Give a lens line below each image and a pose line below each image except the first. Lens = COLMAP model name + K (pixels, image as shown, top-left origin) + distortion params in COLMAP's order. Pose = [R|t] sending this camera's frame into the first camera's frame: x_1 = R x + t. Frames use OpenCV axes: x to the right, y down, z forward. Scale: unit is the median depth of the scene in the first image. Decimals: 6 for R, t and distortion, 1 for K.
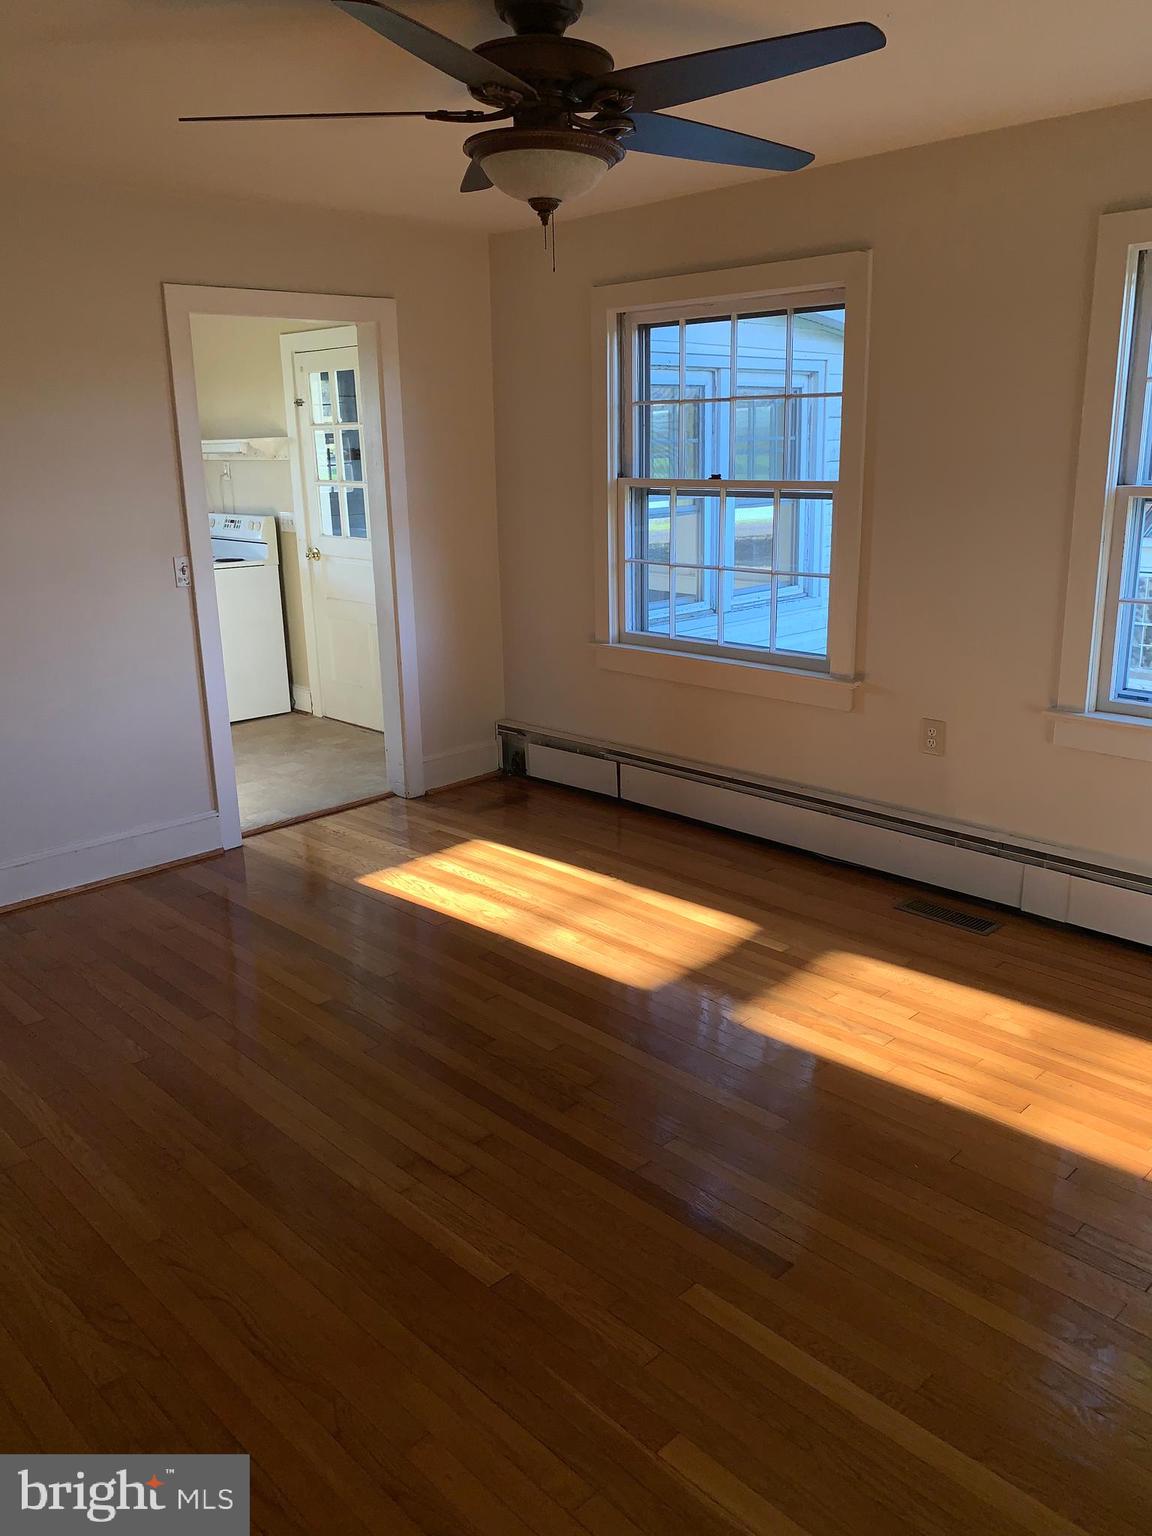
lens RADIAL K [[1181.8, 0, 574.0], [0, 1181.8, 758.3], [0, 0, 1]] dist [0.072662, -0.127339]
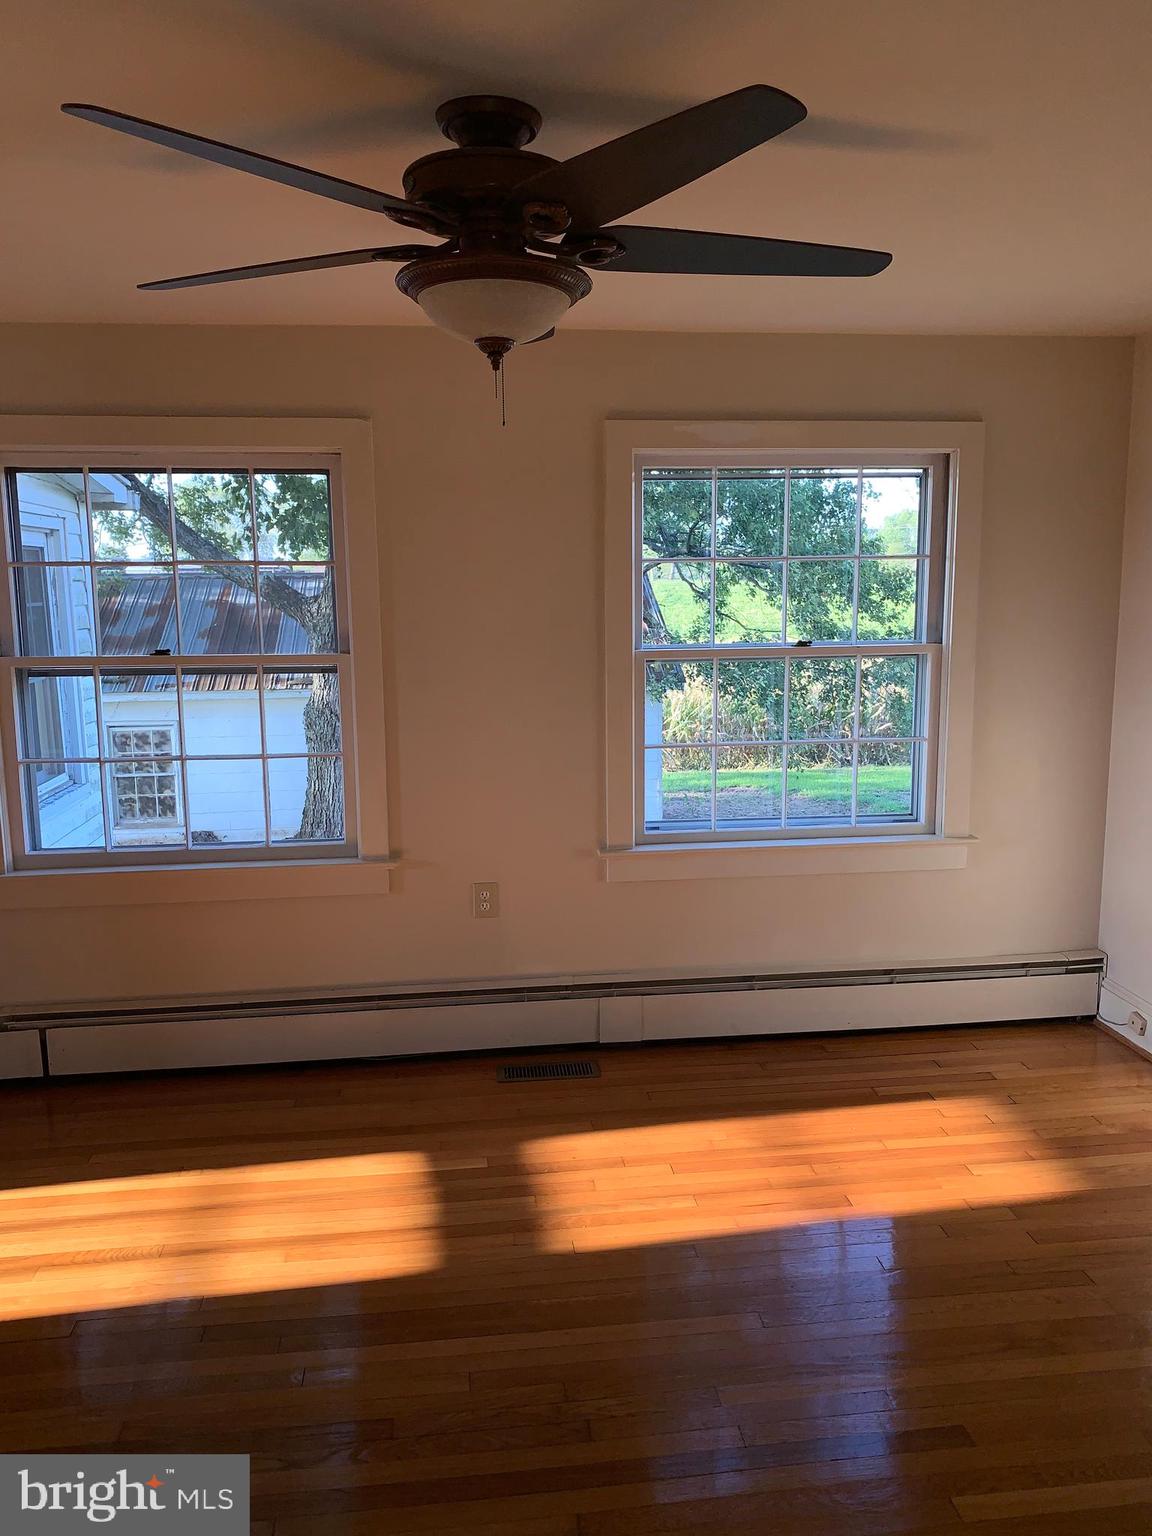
lens RADIAL K [[1181.8, 0, 574.0], [0, 1181.8, 758.3], [0, 0, 1]] dist [0.072662, -0.127339]
pose [[0.597224, -0.108742, 0.794669, -0.443144], [0.208294, 0.977802, -0.022739, -0.099086], [-0.774556, 0.179105, 0.606617, 0.328656]]
